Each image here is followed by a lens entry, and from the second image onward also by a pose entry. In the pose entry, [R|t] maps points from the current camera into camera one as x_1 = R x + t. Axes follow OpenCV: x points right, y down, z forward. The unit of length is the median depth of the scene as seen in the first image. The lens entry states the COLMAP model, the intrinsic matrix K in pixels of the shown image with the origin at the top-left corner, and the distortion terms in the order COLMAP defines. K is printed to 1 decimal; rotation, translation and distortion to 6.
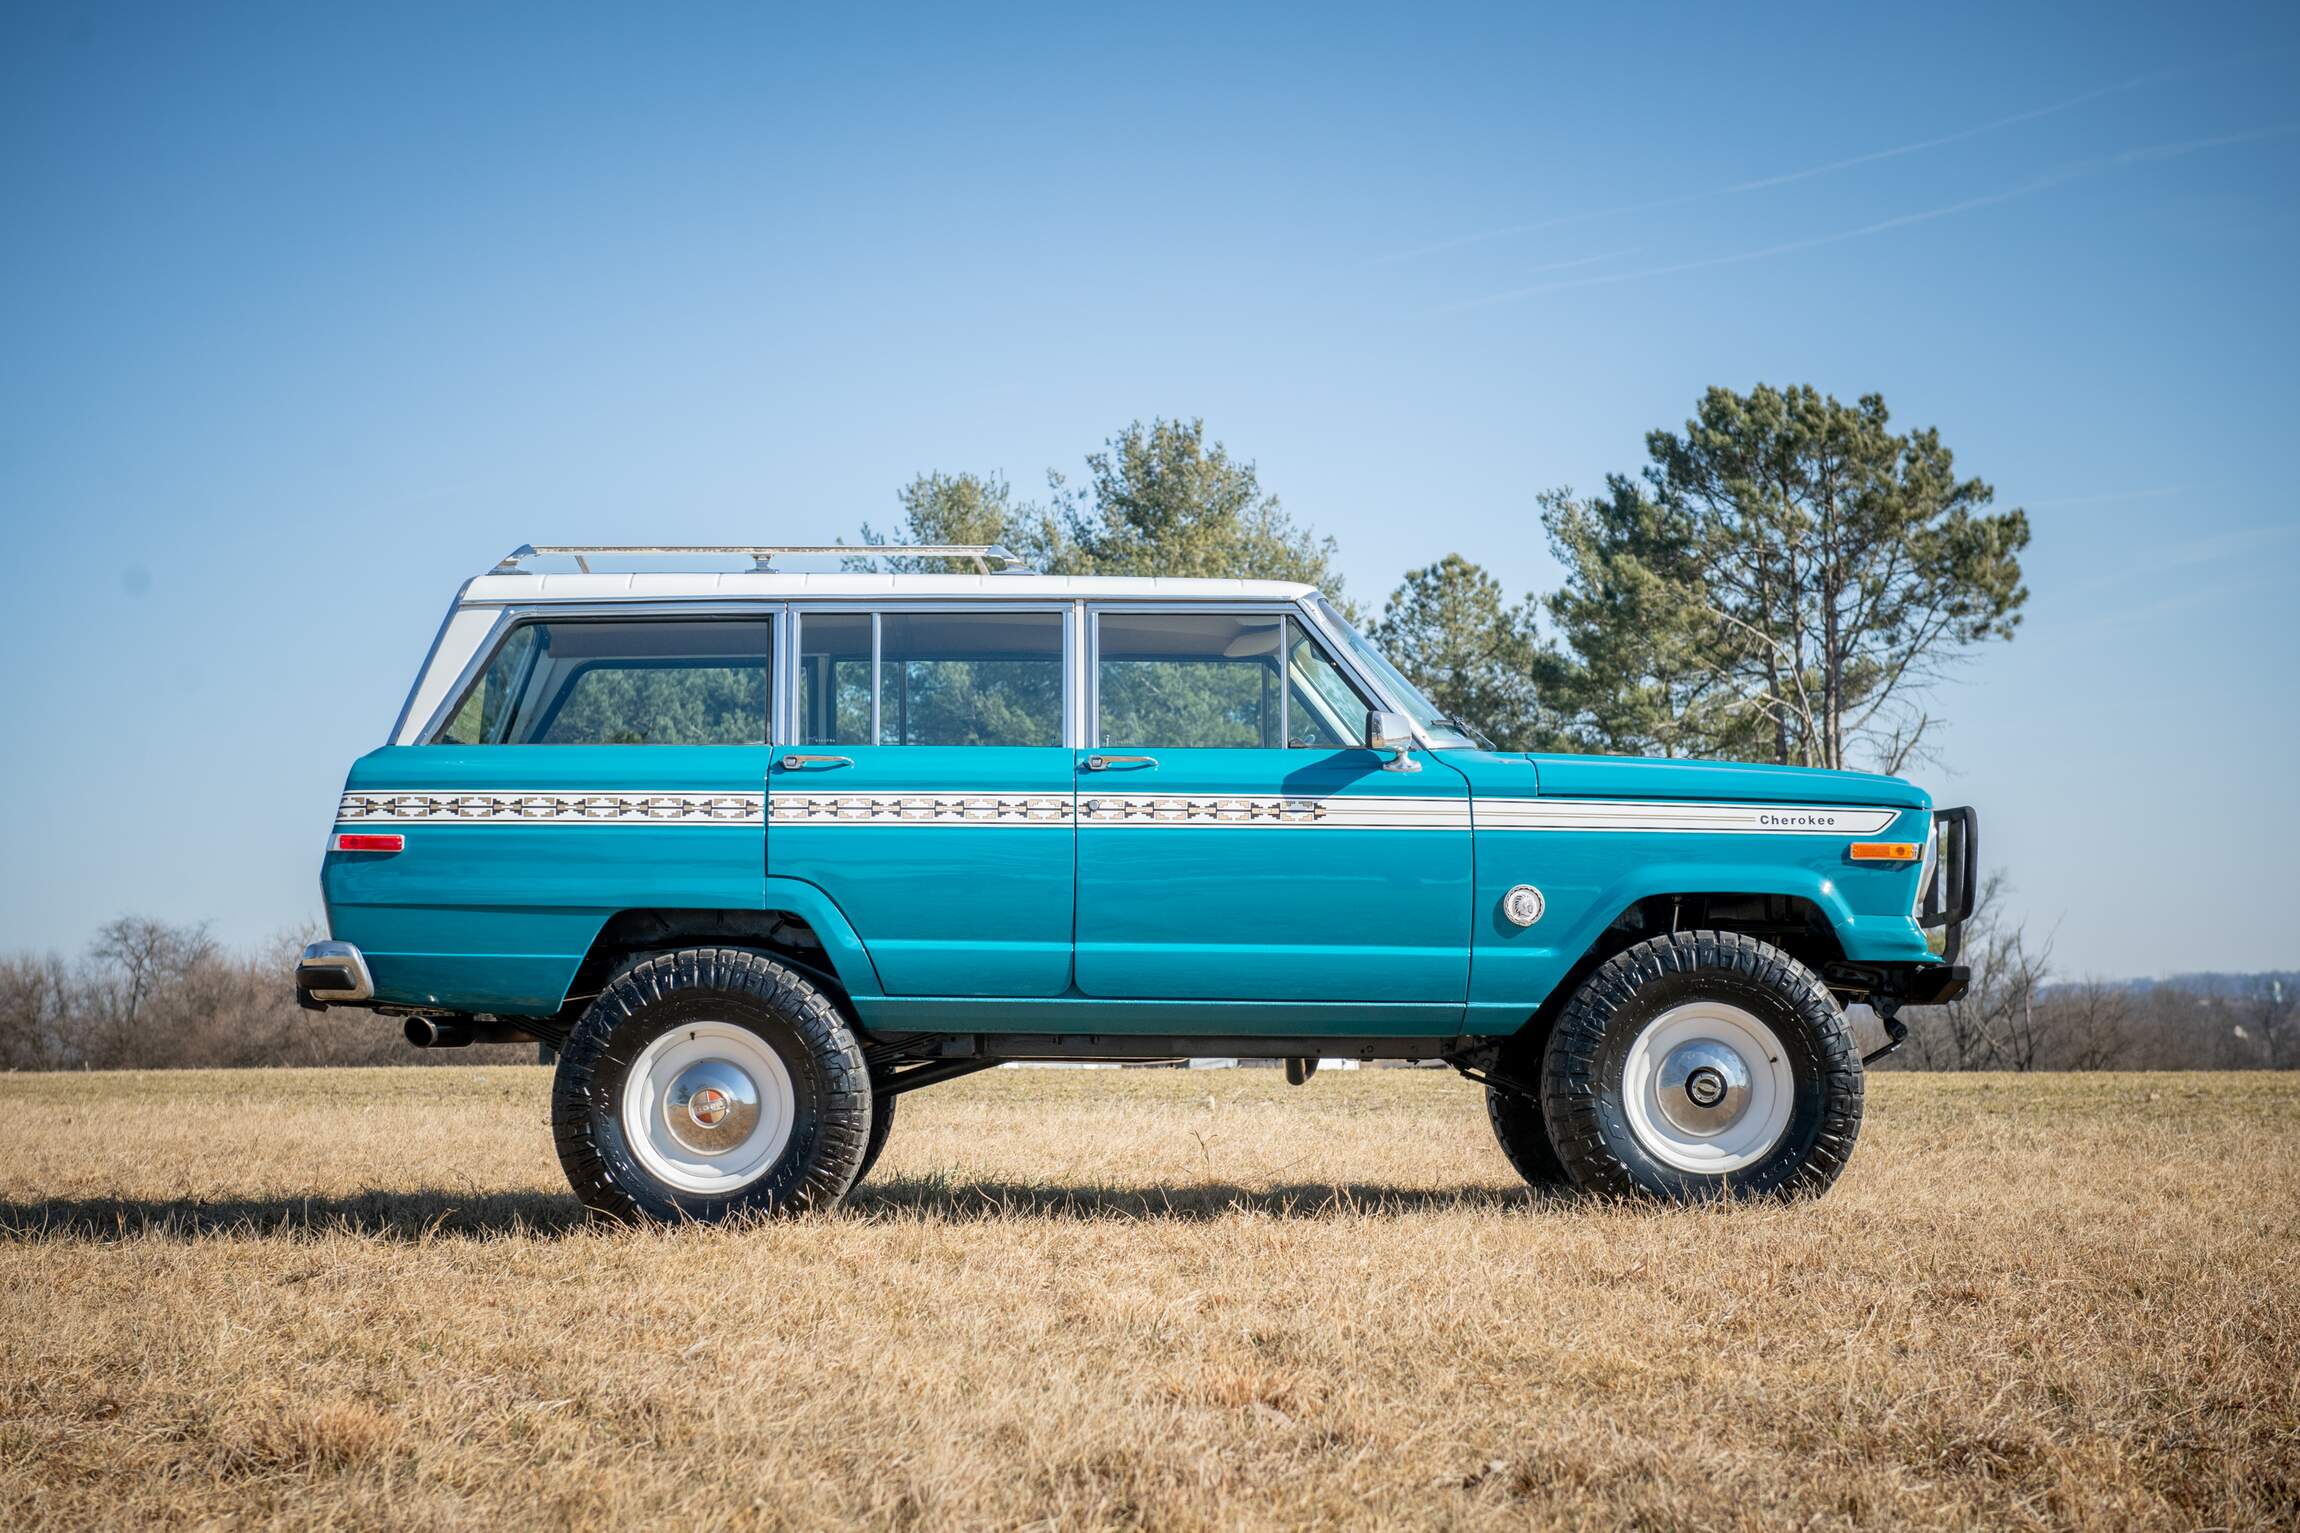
lens RADIAL K [[4847.5, 0, 1134.4], [0, 4847.5, 728.6], [0, 0, 1]] dist [0.045699, -0.162993]
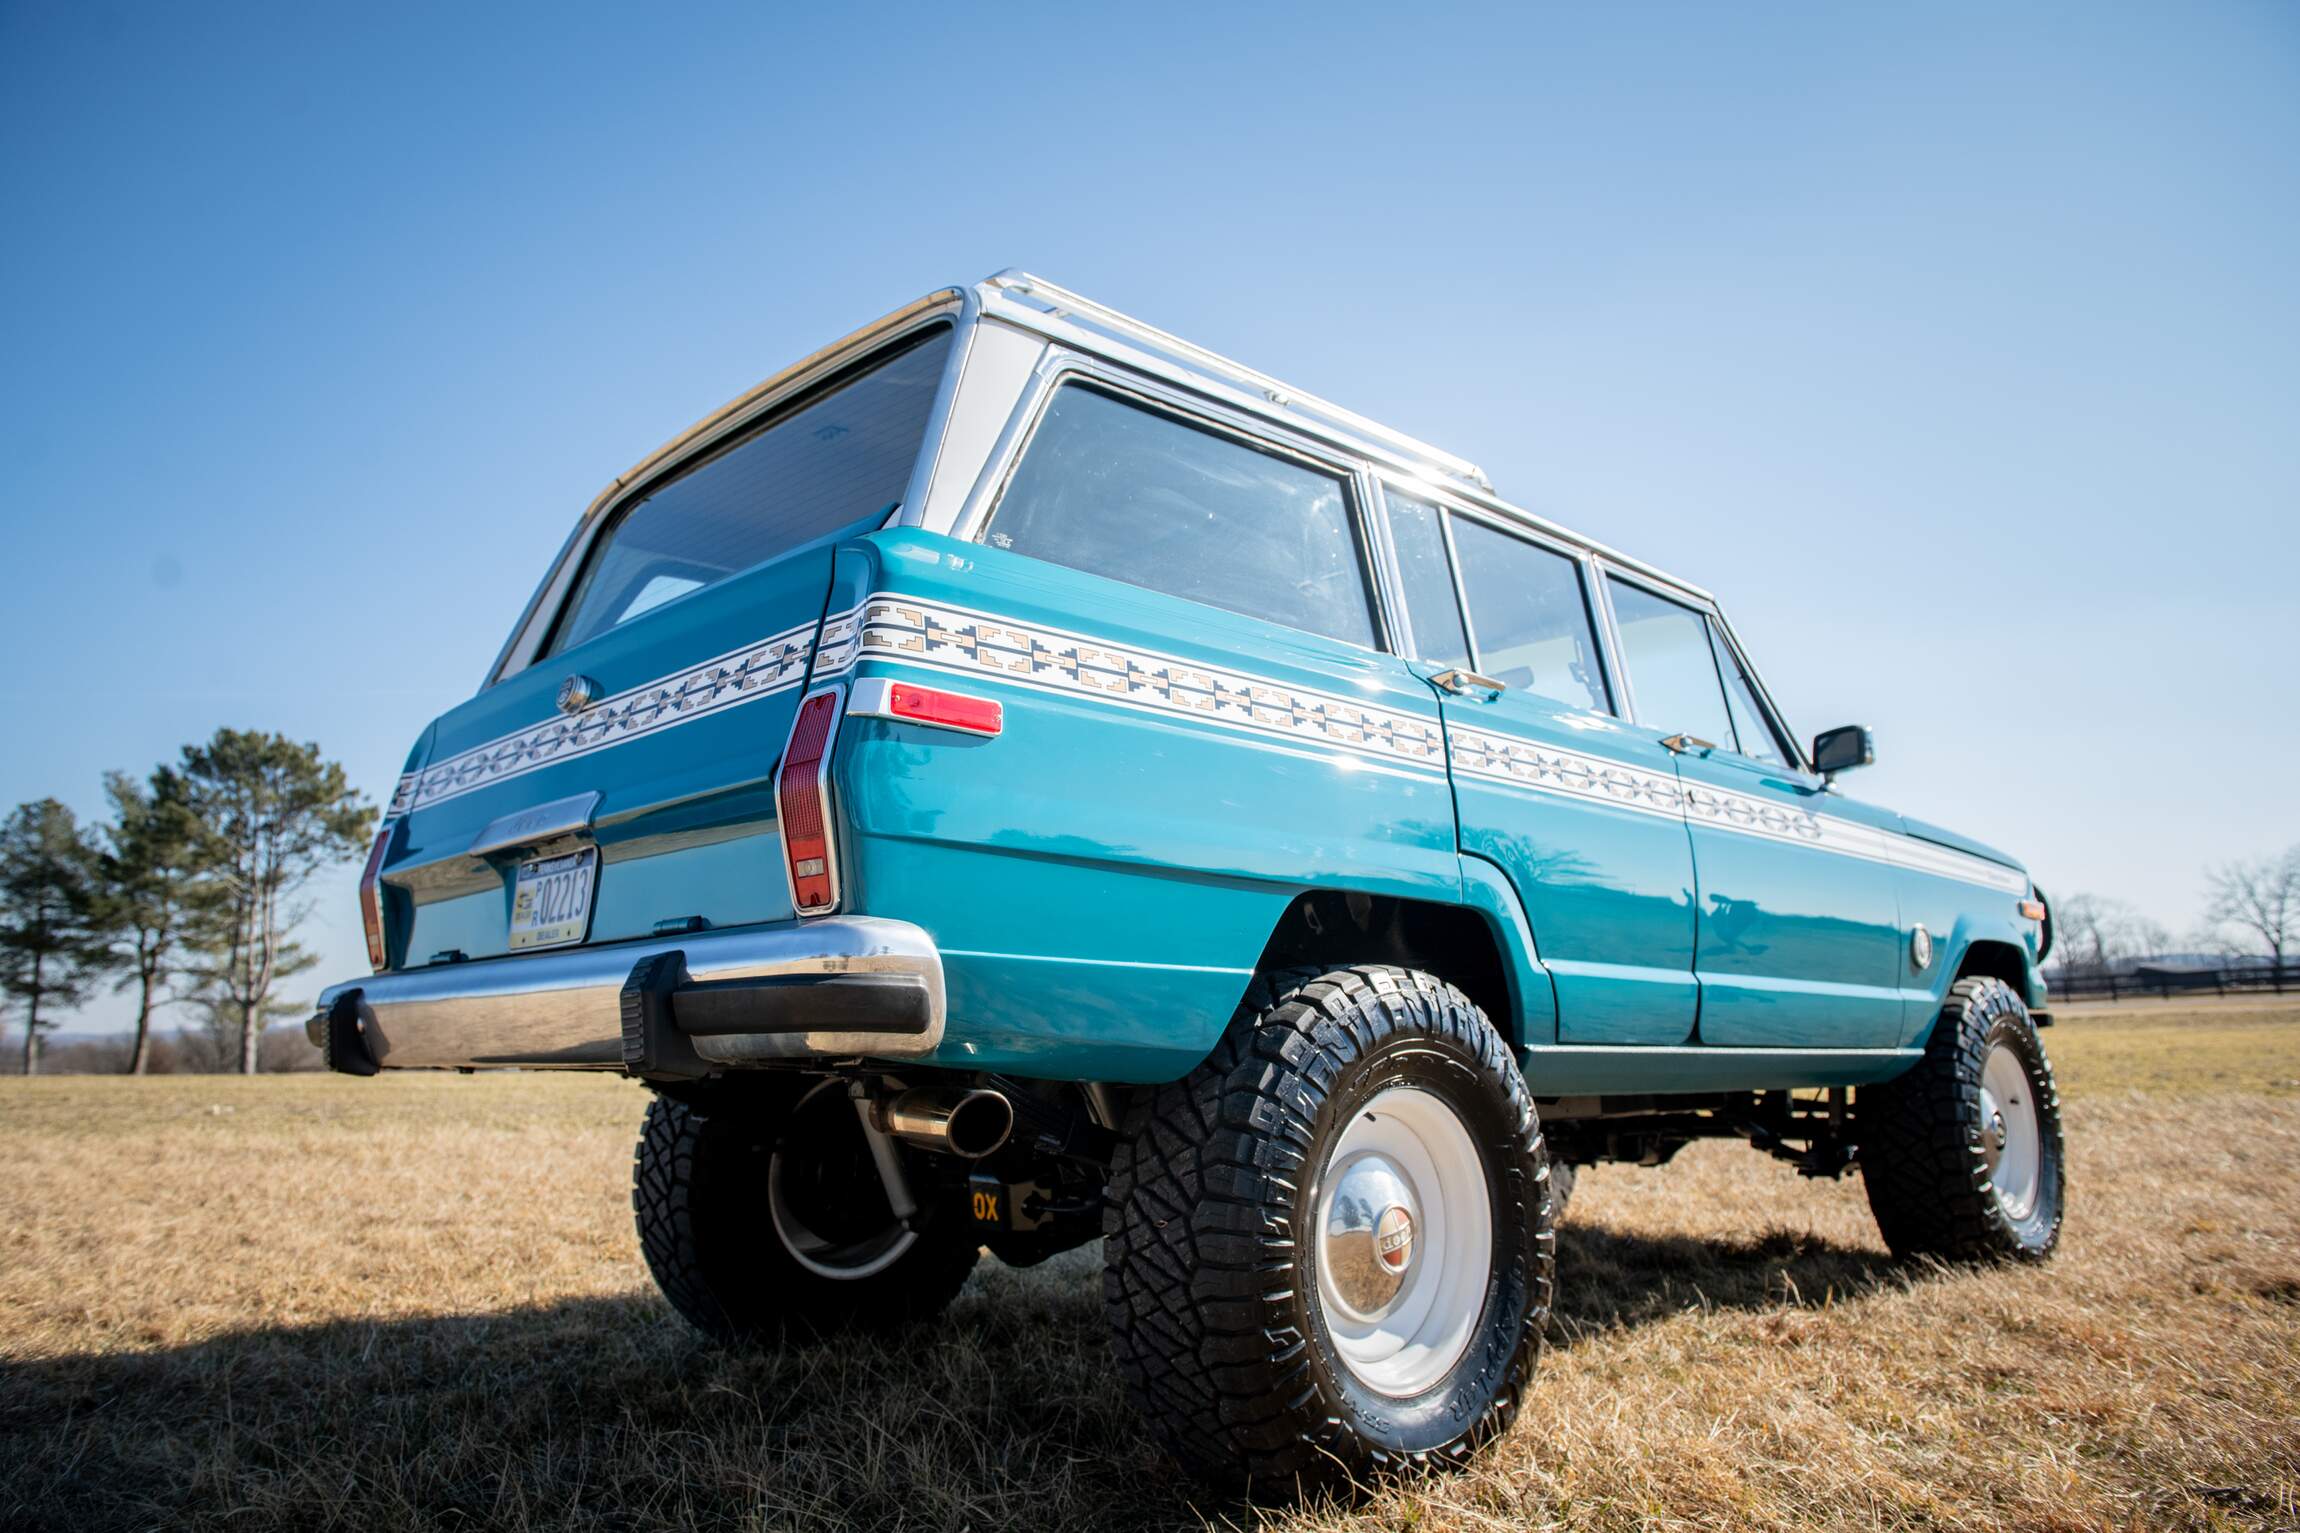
lens RADIAL K [[1603.6, 0, 1108.9], [0, 1603.6, 759.8], [0, 0, 1]] dist [-0.040354, -0.001689]
pose [[0.703726, 0.124537, 0.699471, -0.253883], [-0.042524, 0.990135, -0.133506, 0.048264], [-0.709197, 0.064207, 0.702080, 0.883638]]
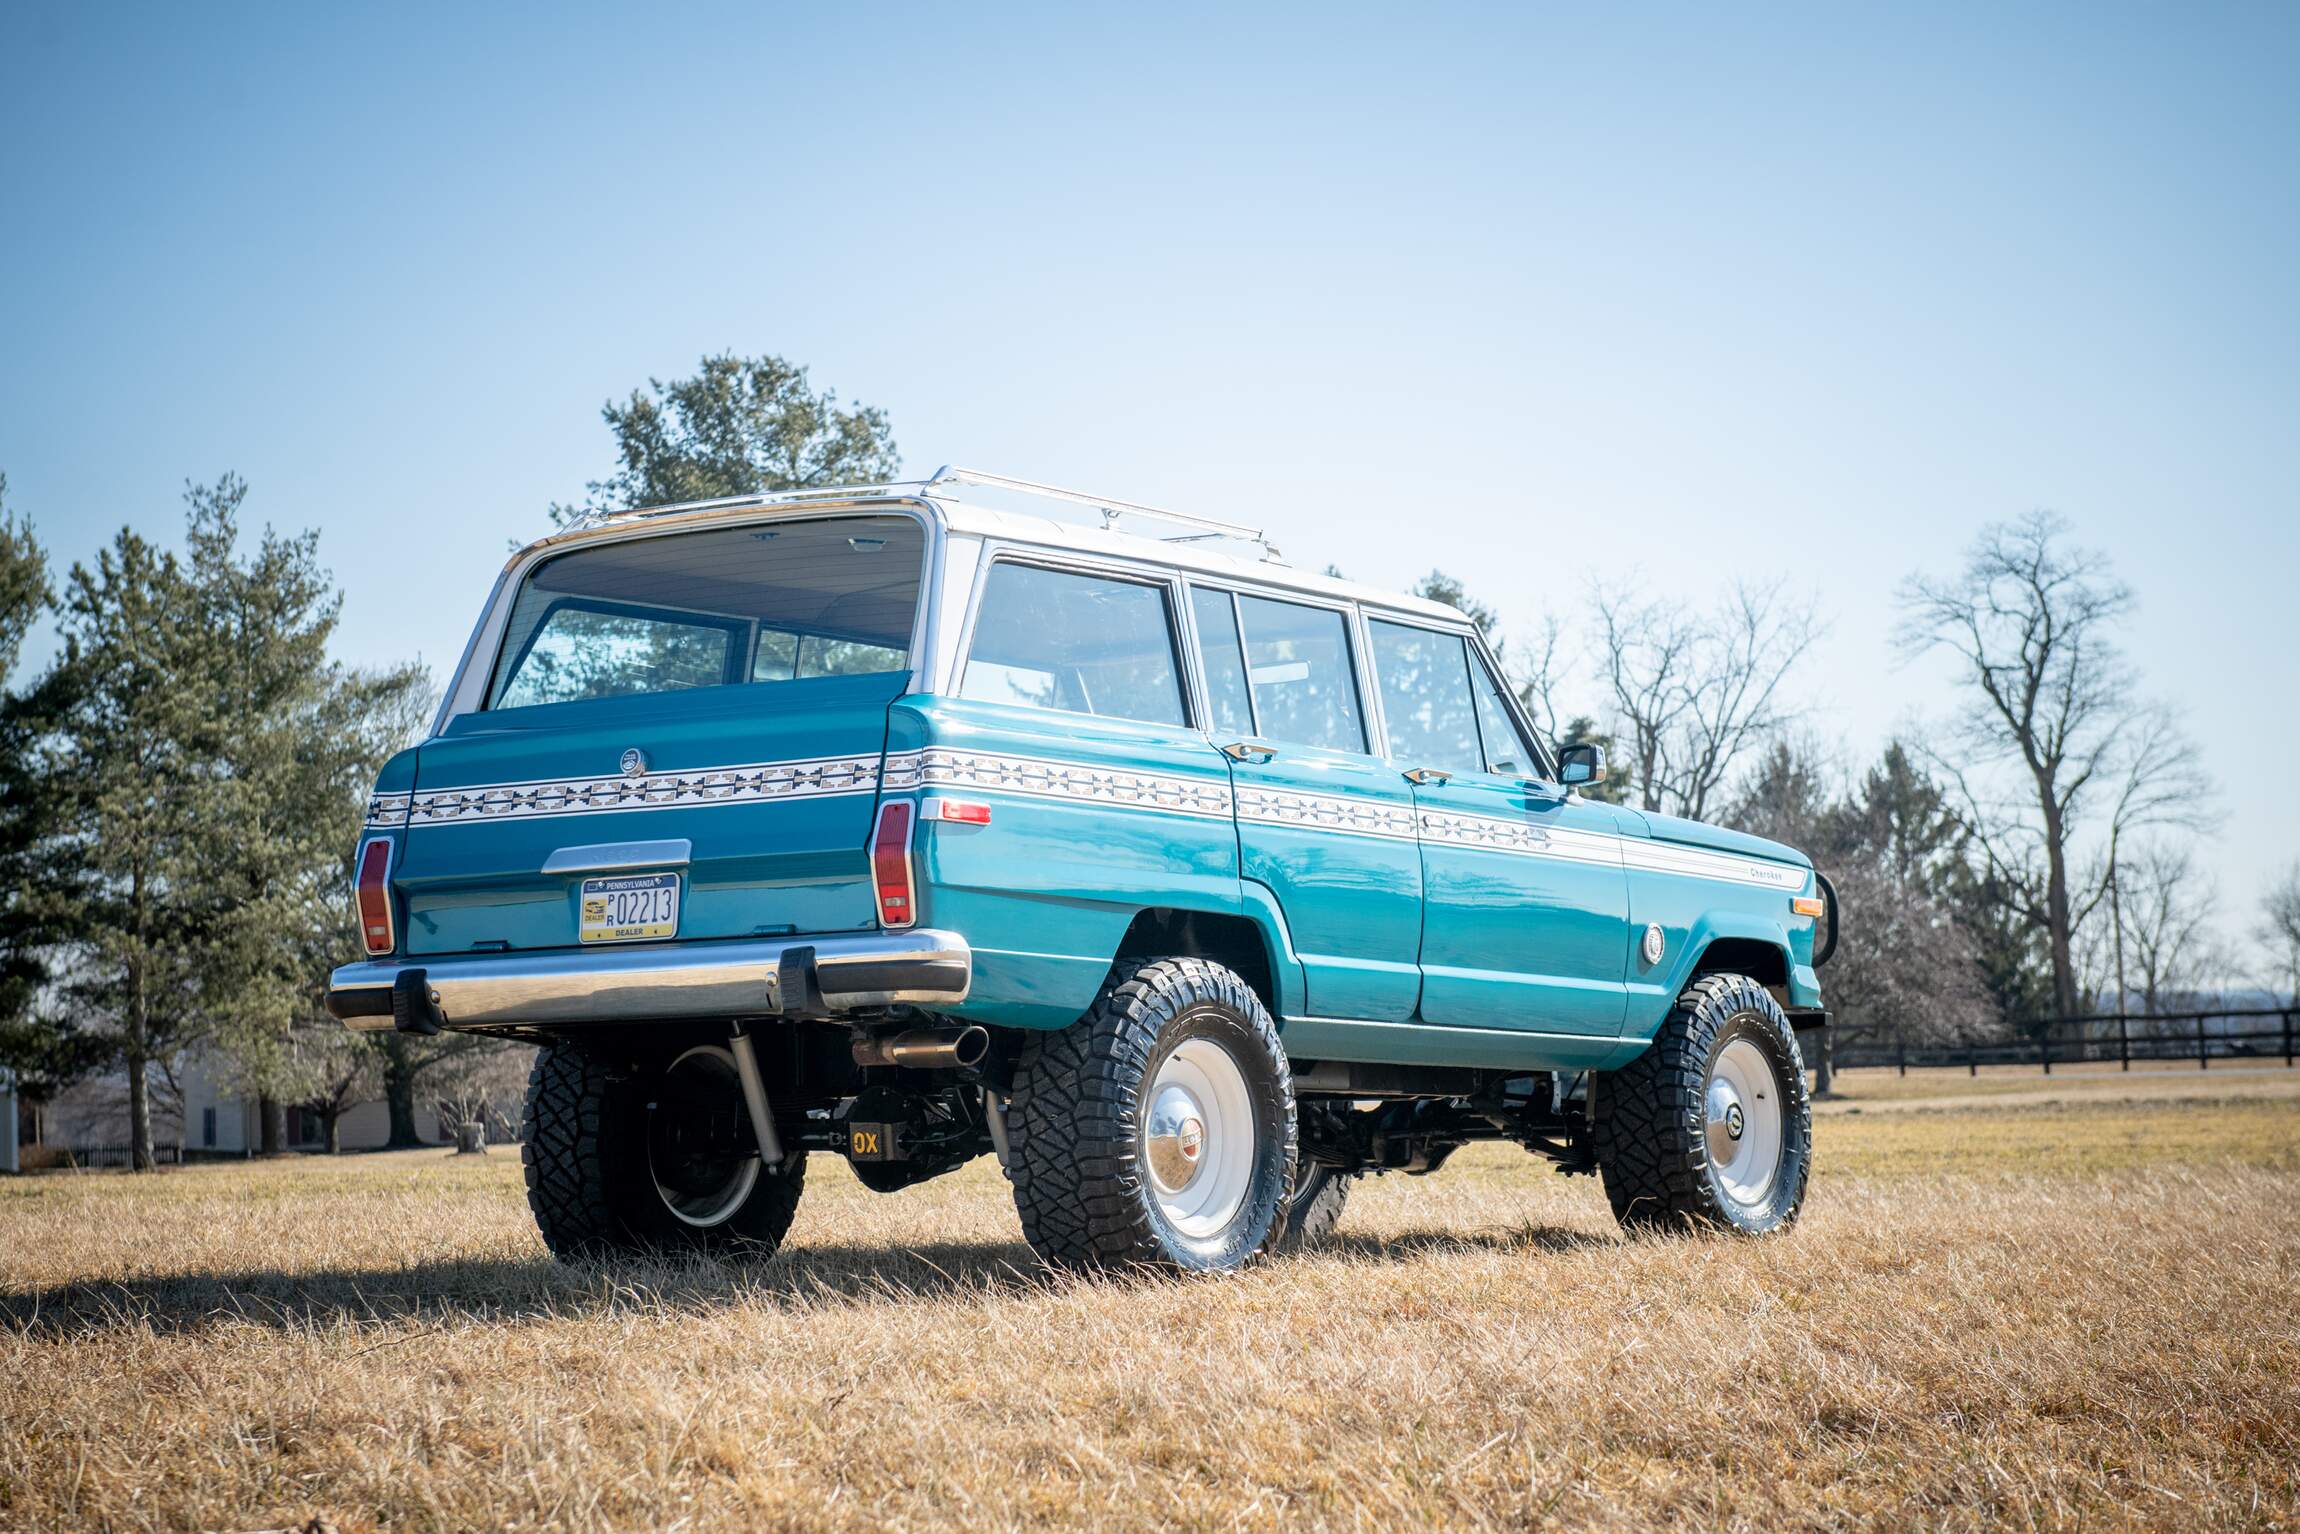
lens RADIAL K [[4733.3, 0, 1150.0], [0, 4733.3, 767.0], [0, 0, 1]] dist [0.039211, 0.063783]
pose [[0.540097, 0.070883, 0.838613, -0.813407], [-0.049493, 0.997397, -0.052429, 0.056468], [-0.840146, -0.013188, 0.542199, 0.541612]]
